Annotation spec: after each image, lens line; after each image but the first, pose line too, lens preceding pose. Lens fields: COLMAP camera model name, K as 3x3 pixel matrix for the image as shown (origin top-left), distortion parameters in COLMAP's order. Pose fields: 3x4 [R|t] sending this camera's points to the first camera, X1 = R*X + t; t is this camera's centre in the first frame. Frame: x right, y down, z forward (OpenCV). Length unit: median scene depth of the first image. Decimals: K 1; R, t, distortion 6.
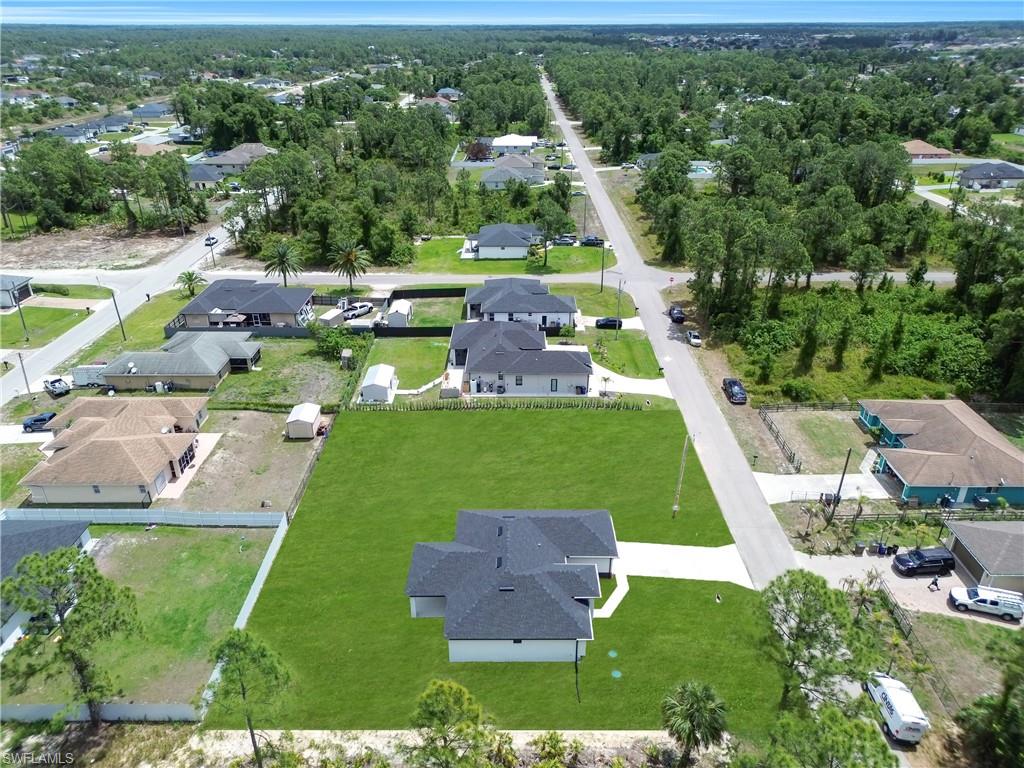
lens RADIAL K [[715.3, 0, 509.4], [0, 715.3, 385.9], [0, 0, 1]] dist [0.069907, -0.081713]
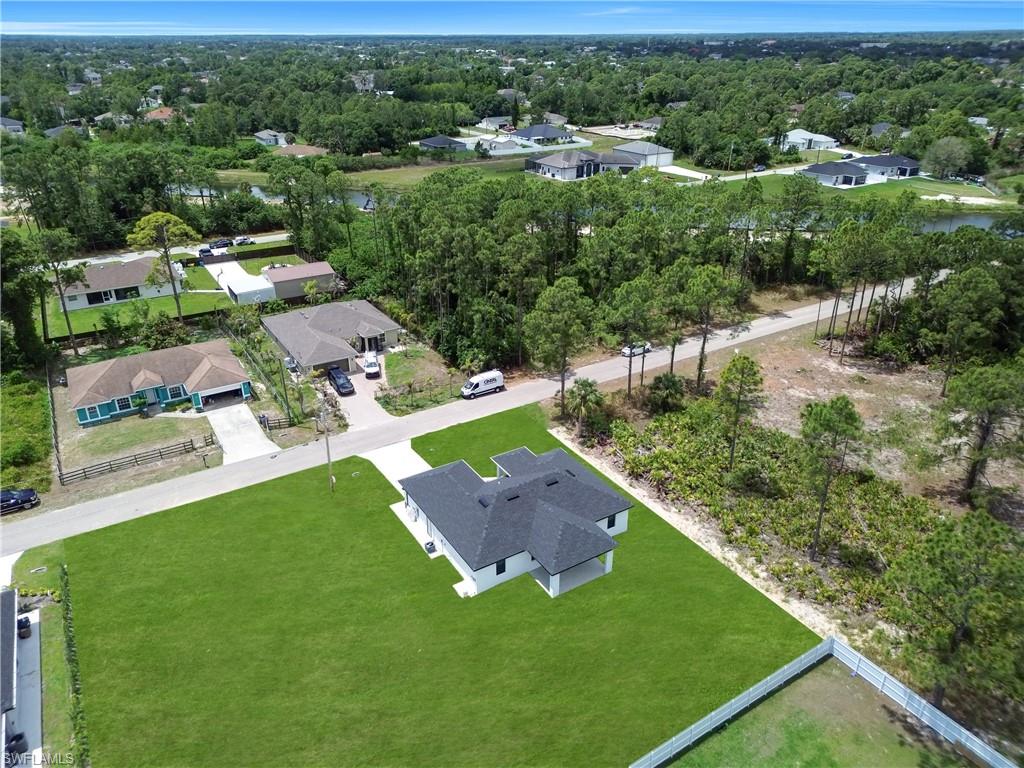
lens RADIAL K [[717.3, 0, 511.6], [0, 717.3, 387.8], [0, 0, 1]] dist [0.061906, -0.064184]
pose [[-0.531657, -0.367308, 0.763168, -0.435961], [0.384280, 0.698370, 0.603828, -0.301706], [-0.754765, 0.614300, -0.230144, 0.710623]]
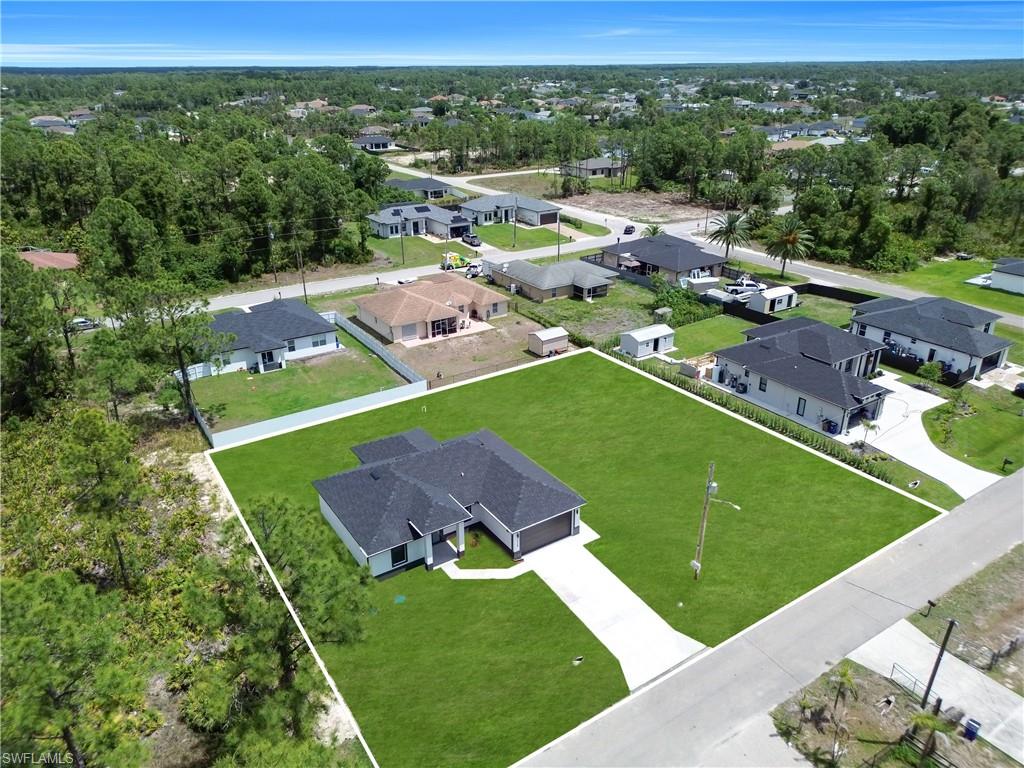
lens RADIAL K [[717.3, 0, 511.6], [0, 717.3, 387.8], [0, 0, 1]] dist [0.061906, -0.064184]
pose [[0.553234, 0.339945, -0.760506, 0.442209], [-0.369431, 0.918380, 0.141771, -0.014167], [0.746627, 0.202522, 0.633666, 0.291111]]
